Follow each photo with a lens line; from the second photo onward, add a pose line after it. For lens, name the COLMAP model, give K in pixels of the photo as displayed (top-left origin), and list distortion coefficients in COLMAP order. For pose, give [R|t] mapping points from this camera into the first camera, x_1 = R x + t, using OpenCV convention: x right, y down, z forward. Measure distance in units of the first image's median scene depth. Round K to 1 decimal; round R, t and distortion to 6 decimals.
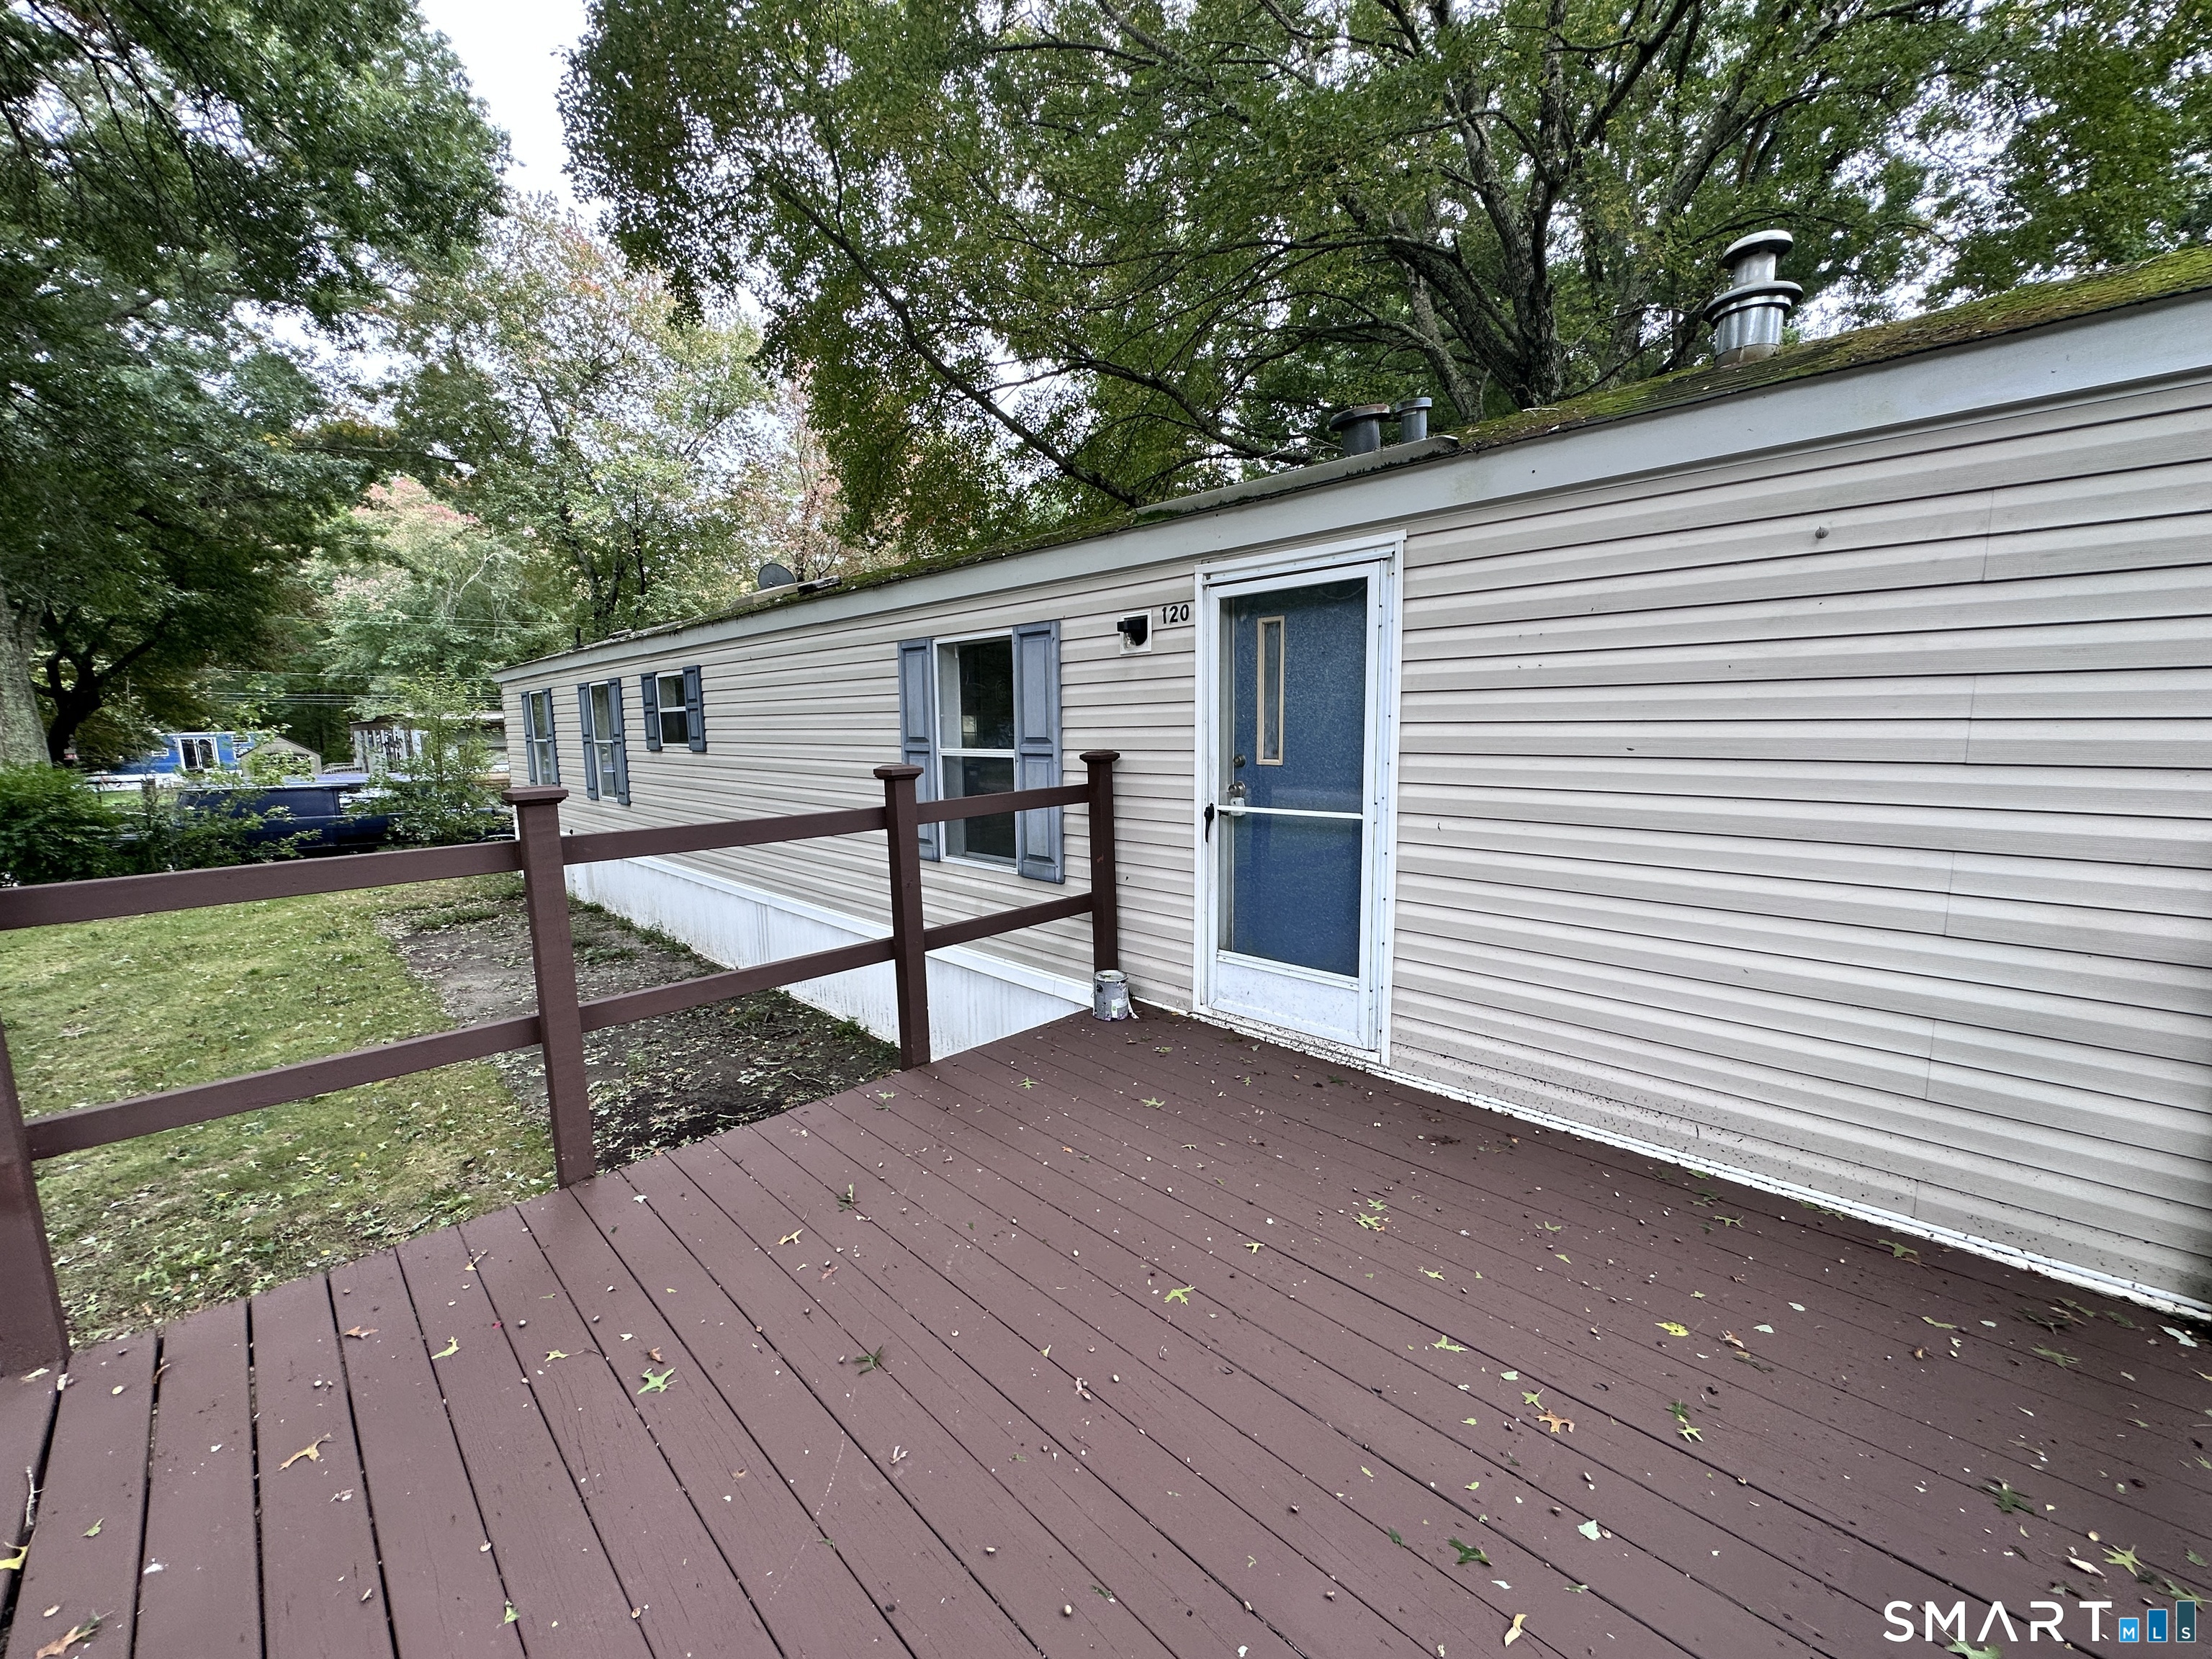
lens RADIAL K [[879.8, 0, 1105.3], [0, 879.8, 823.0], [0, 0, 1]] dist [-0.006039, 0.001223]
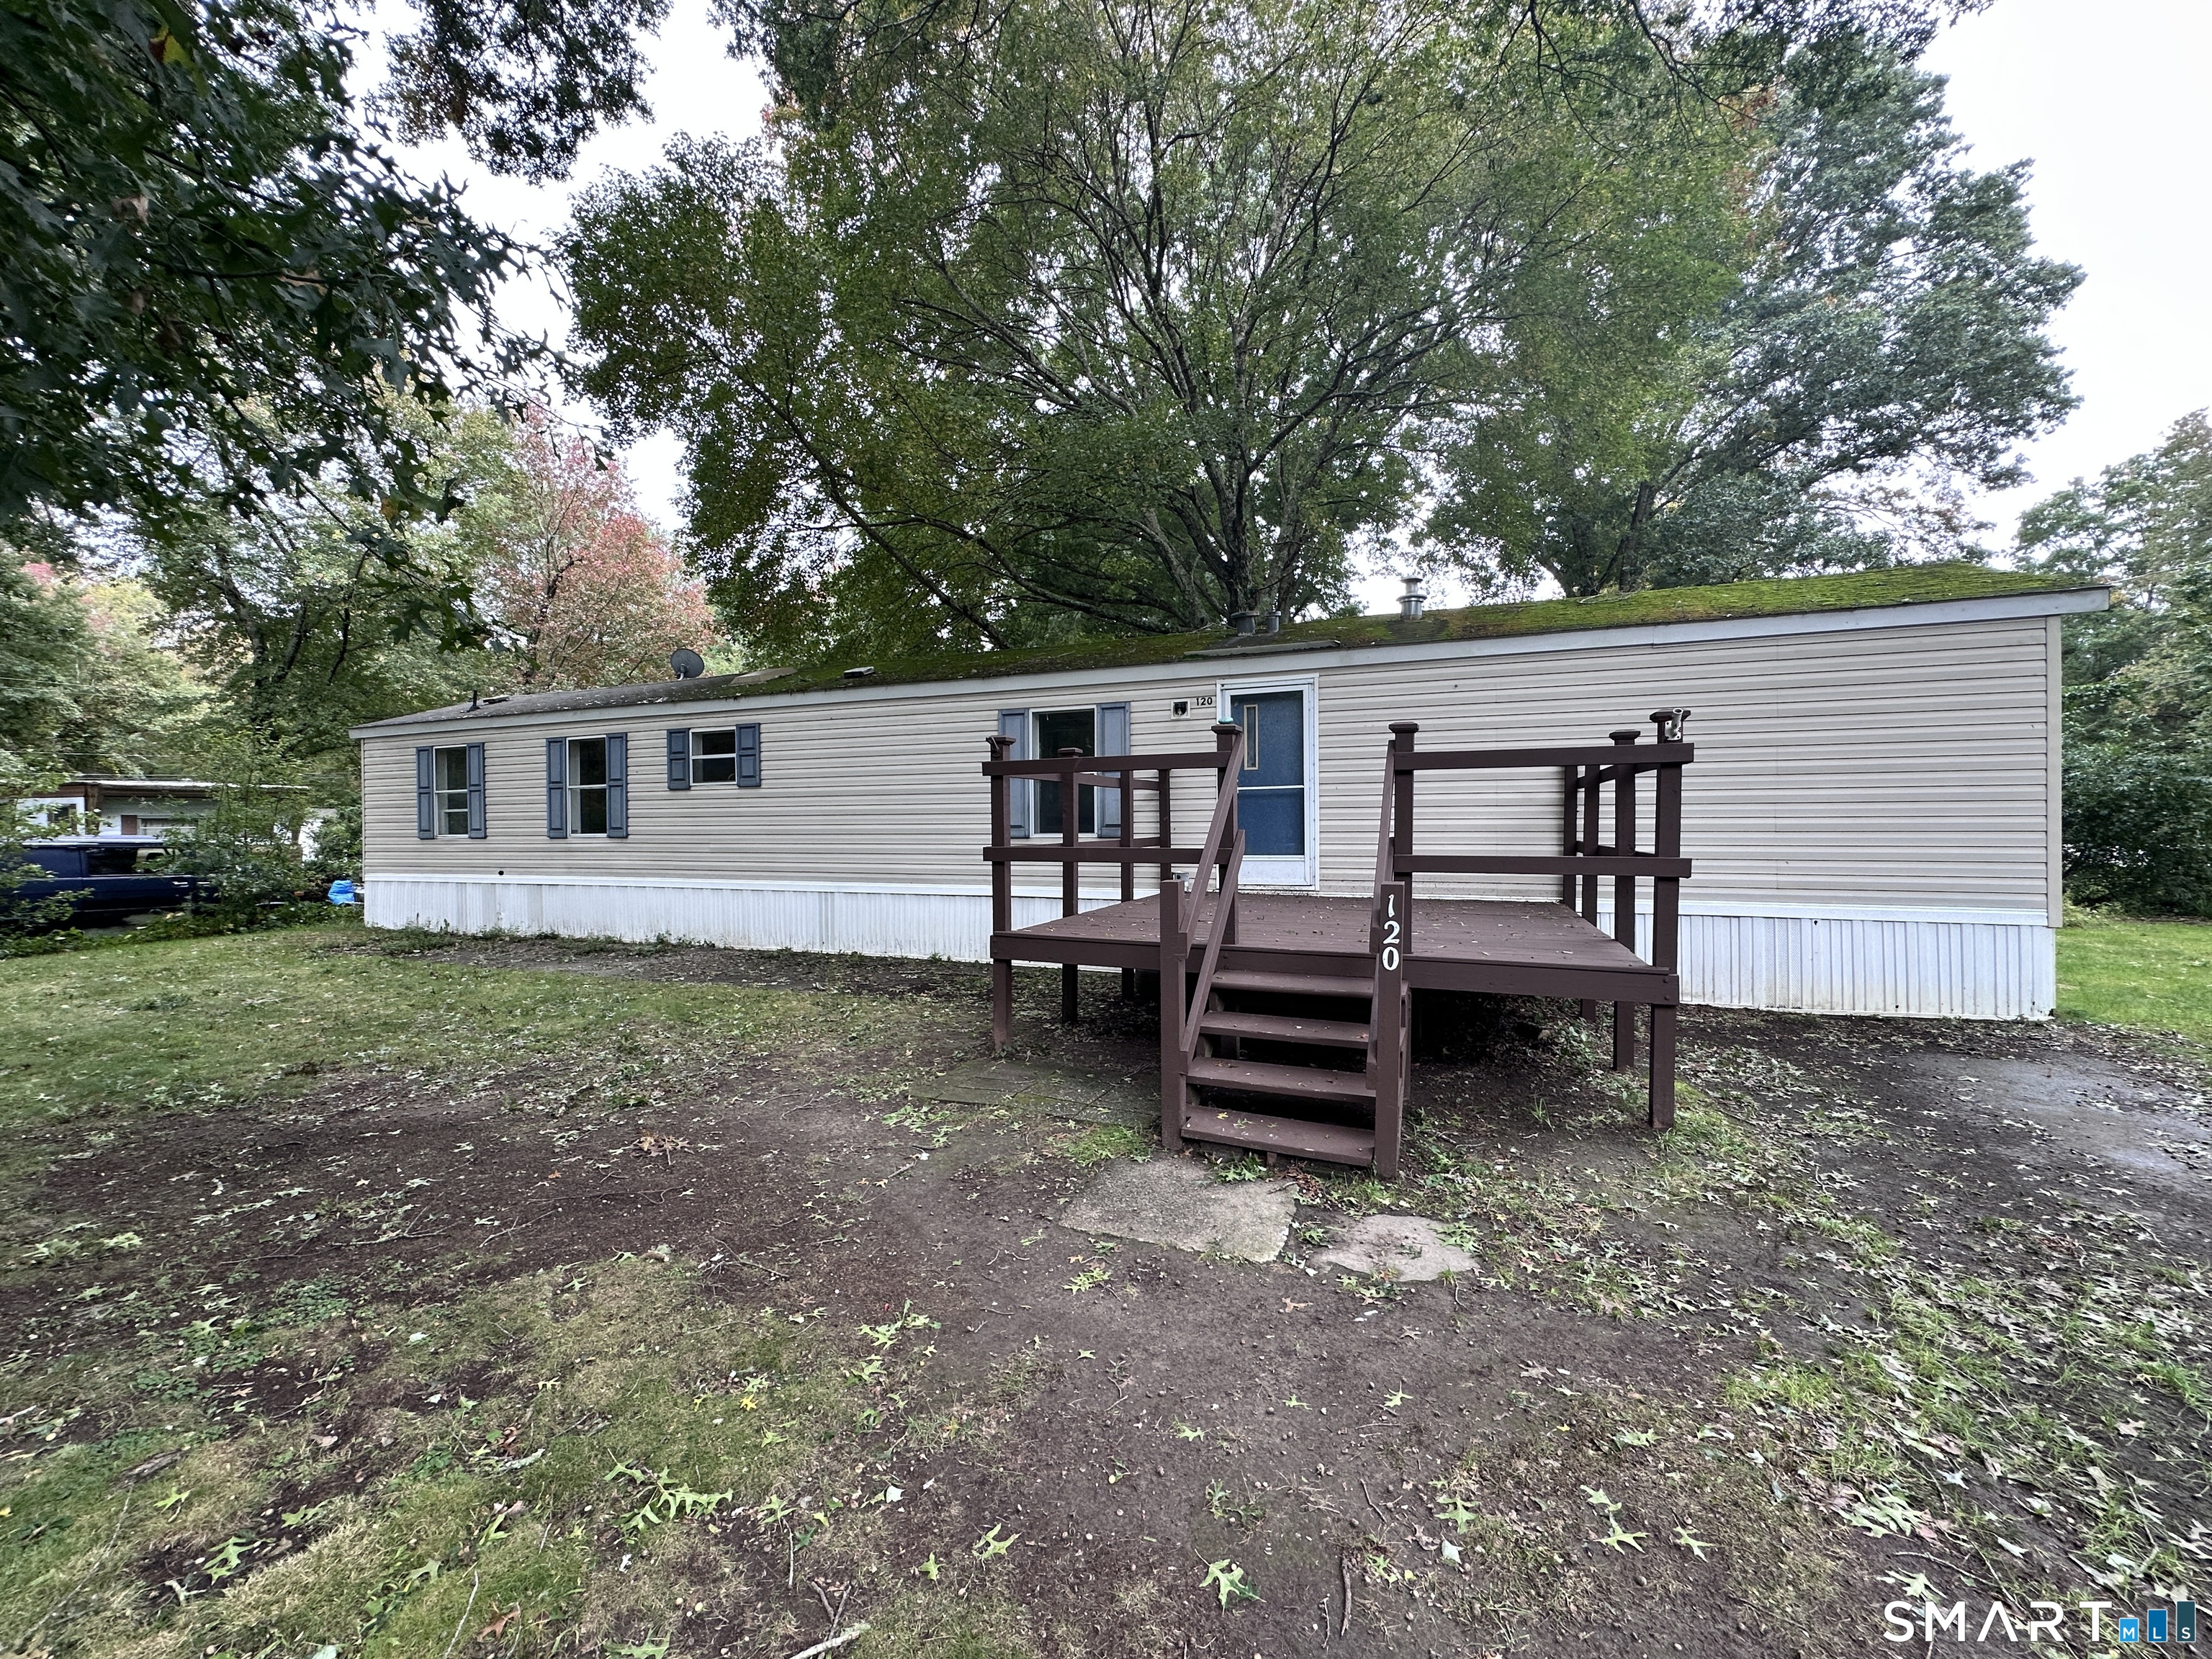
lens RADIAL K [[879.8, 0, 1099.3], [0, 879.8, 826.6], [0, 0, 1]] dist [-0.006039, 0.001223]
pose [[0.921539, 0.007395, 0.388215, -0.826485], [0.039369, 0.992887, -0.112366, 0.249383], [-0.386285, 0.118833, 0.914693, -0.698628]]
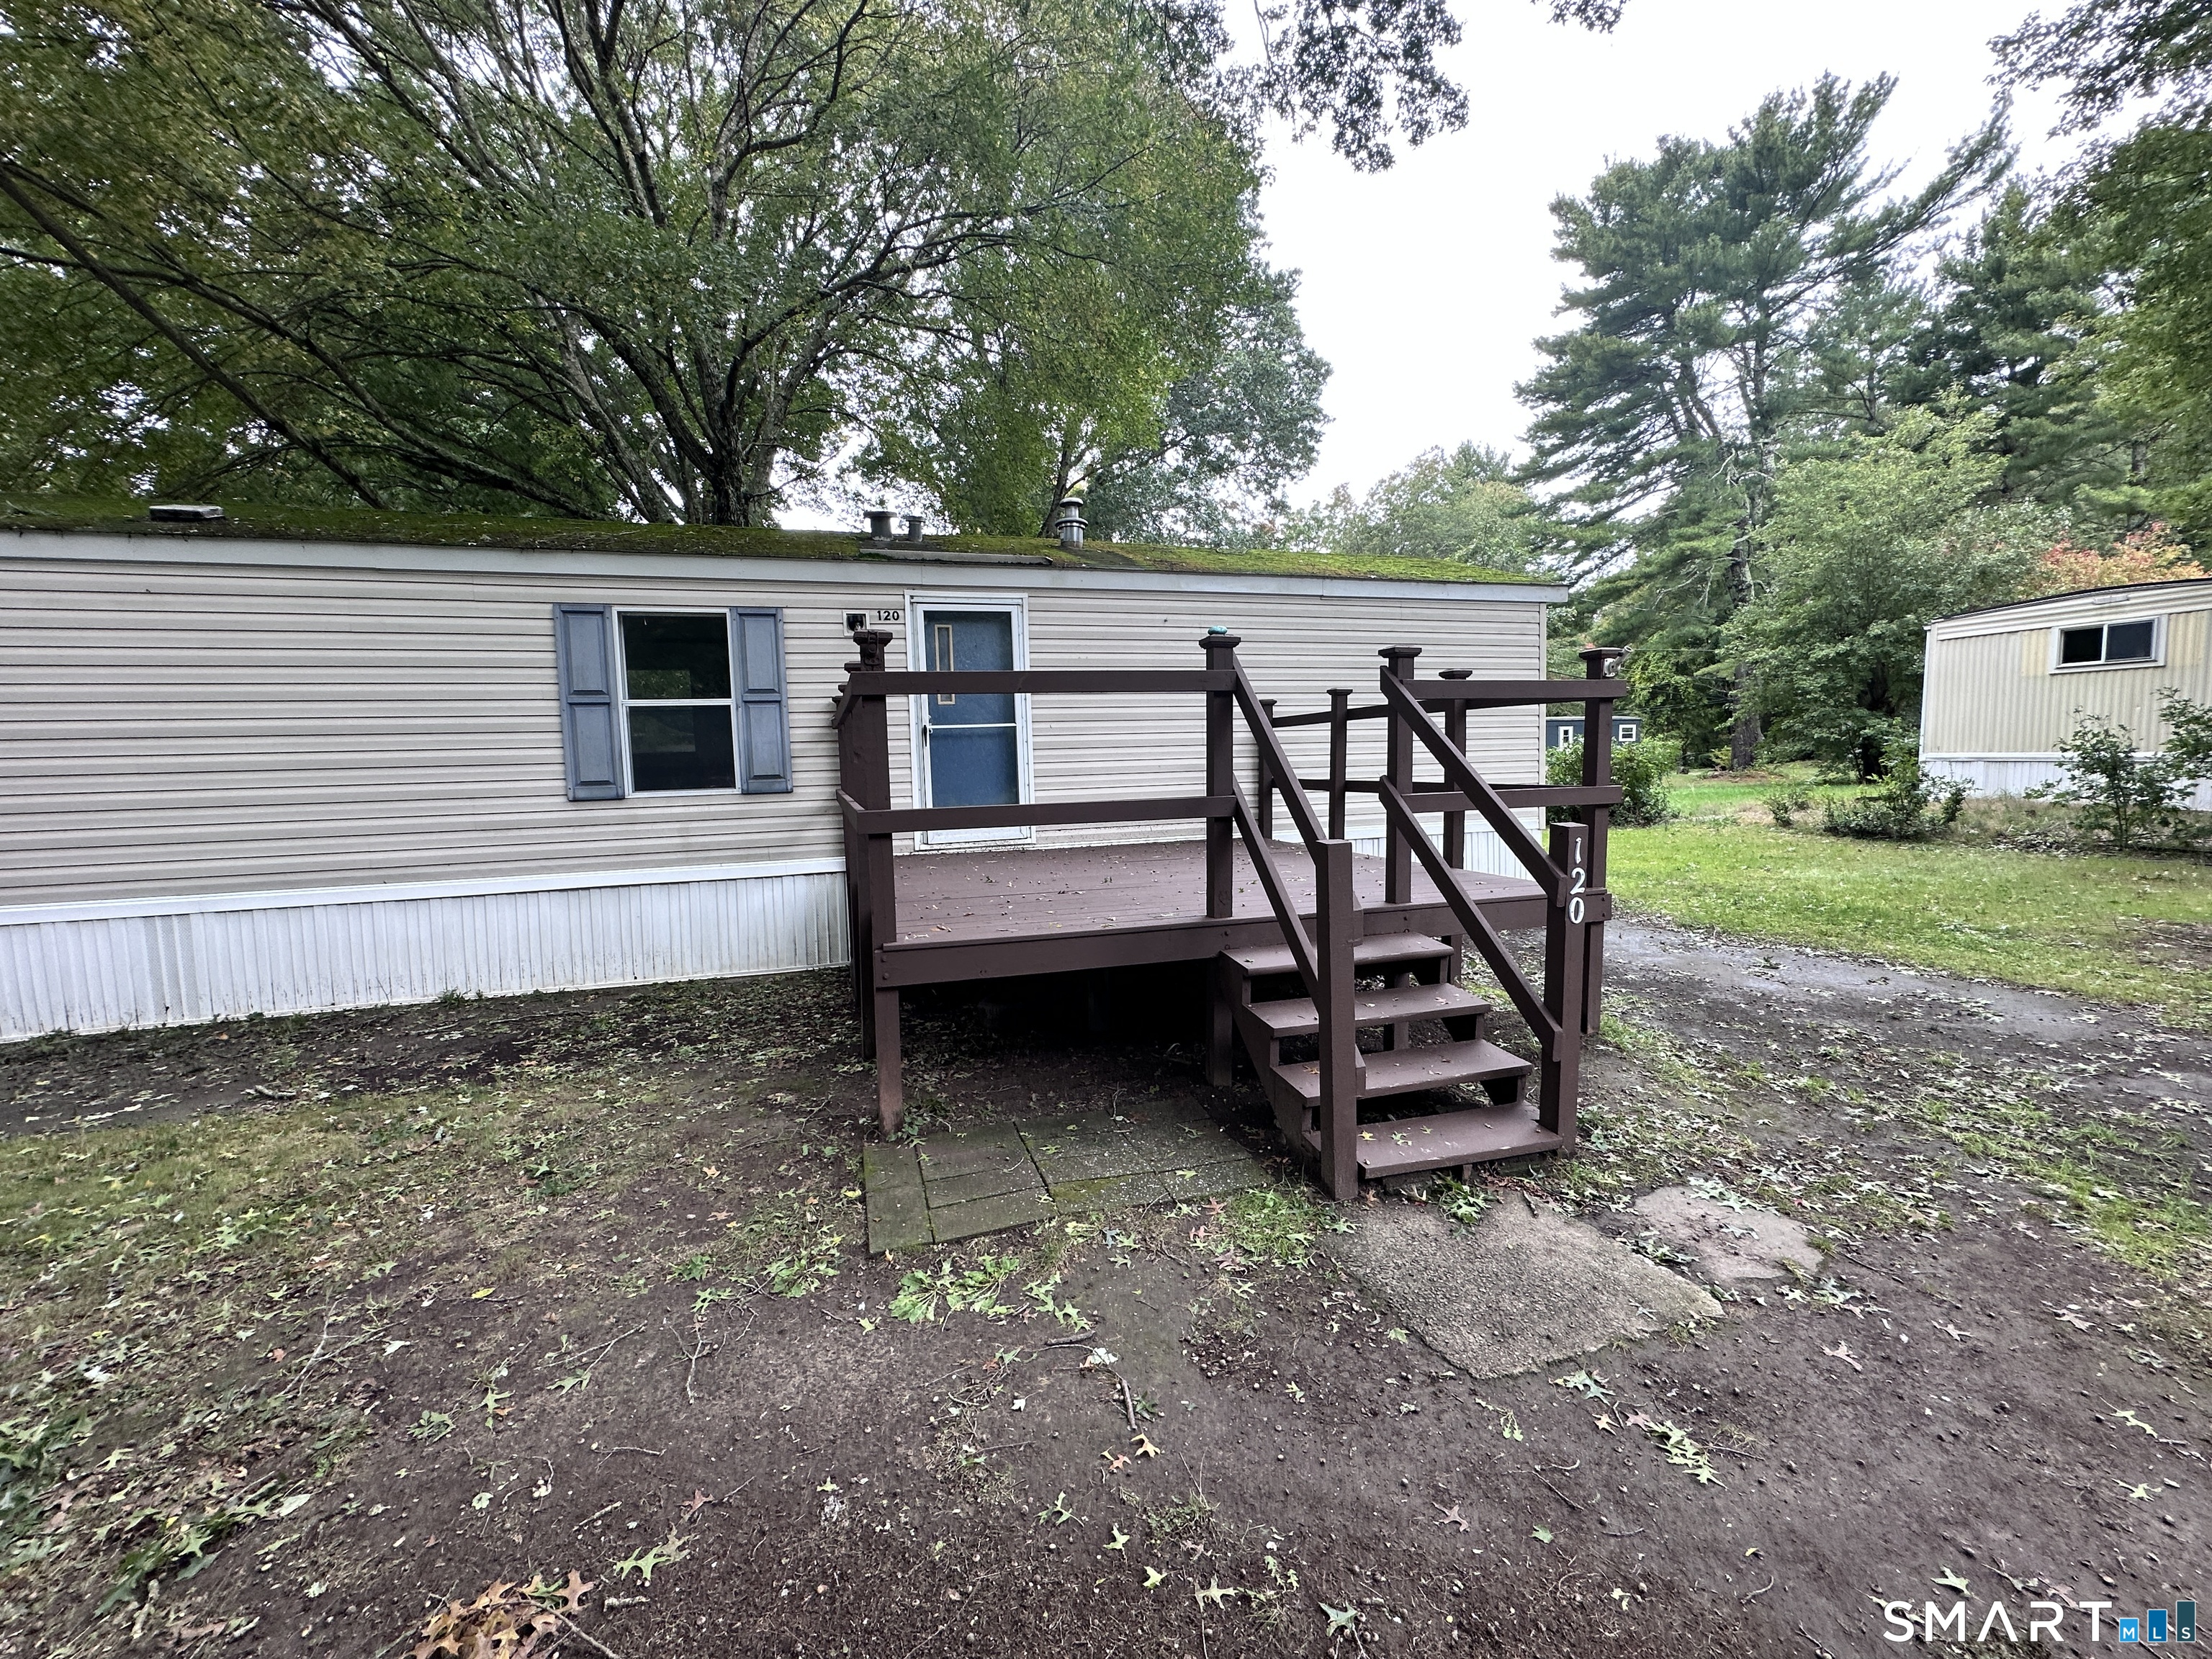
lens RADIAL K [[879.8, 0, 1105.6], [0, 879.8, 833.9], [0, 0, 1]] dist [-0.006039, 0.001223]
pose [[0.465277, -0.072327, 0.882205, -1.045031], [0.127699, 0.991715, 0.013956, 0.175744], [-0.875905, 0.106164, 0.470658, -0.103764]]
